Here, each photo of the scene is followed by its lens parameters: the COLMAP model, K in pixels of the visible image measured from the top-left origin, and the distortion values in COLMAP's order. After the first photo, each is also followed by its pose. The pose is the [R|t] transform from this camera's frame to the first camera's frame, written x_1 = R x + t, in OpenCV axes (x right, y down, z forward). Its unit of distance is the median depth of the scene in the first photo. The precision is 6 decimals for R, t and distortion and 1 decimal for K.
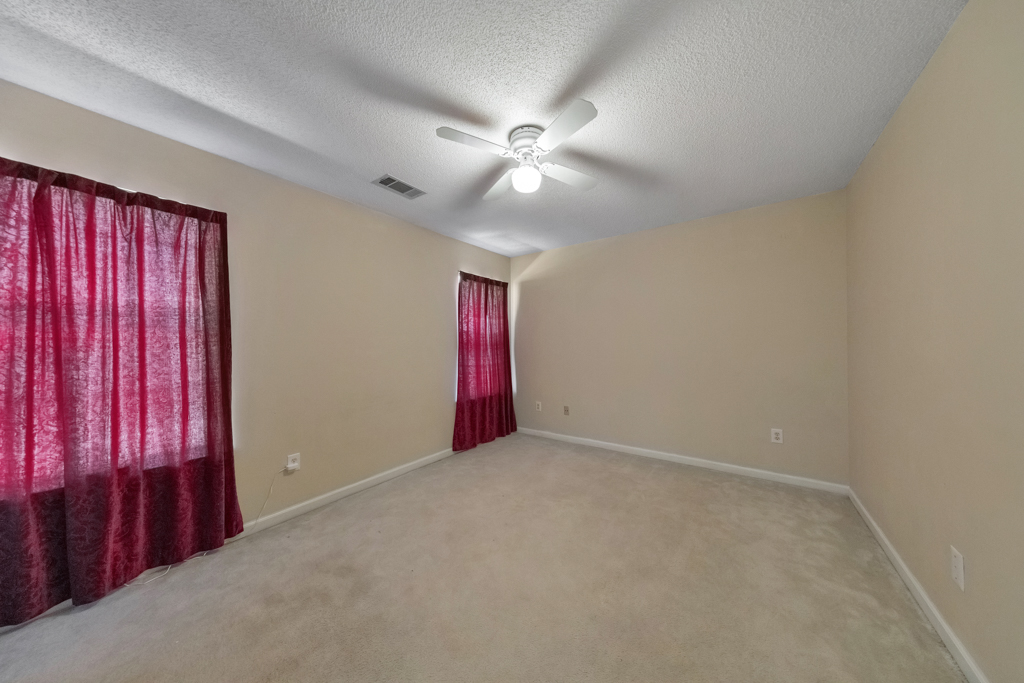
lens RADIAL K [[333.8, 0, 511.1], [0, 333.8, 321.2], [0, 0, 1]] dist [0.008547, -0.000099]
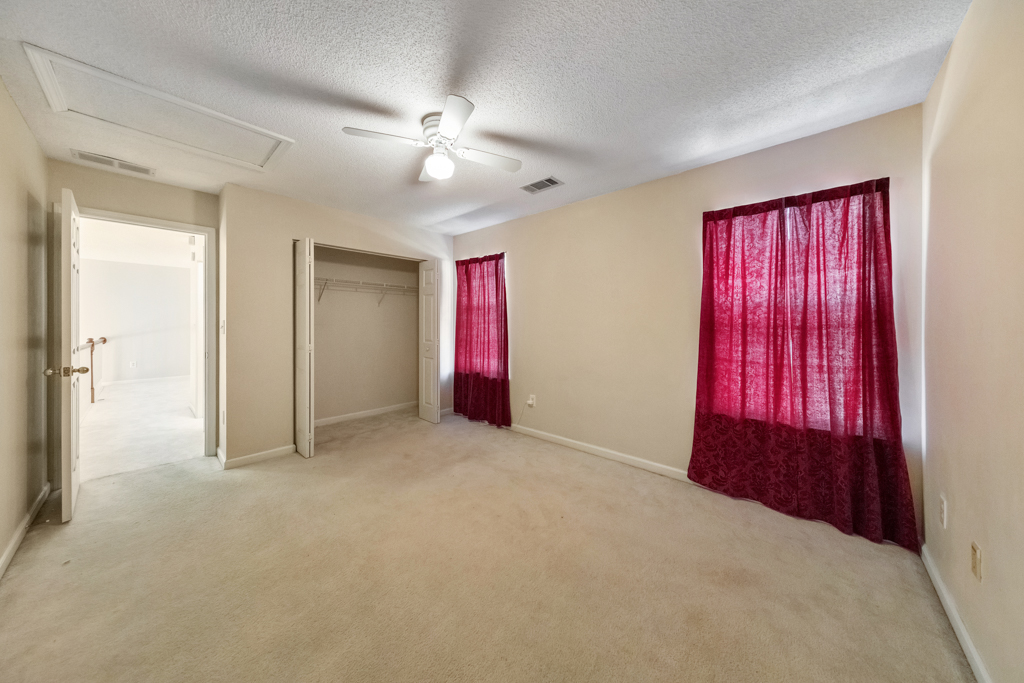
lens RADIAL K [[325.3, 0, 518.1], [0, 325.3, 321.7], [0, 0, 1]] dist [-0.000556, -0.000027]
pose [[-0.105911, 0.000918, -0.994375, 0.547792], [0.054518, 0.998501, -0.004885, 0.044552], [0.992880, -0.054729, -0.105802, 0.736164]]
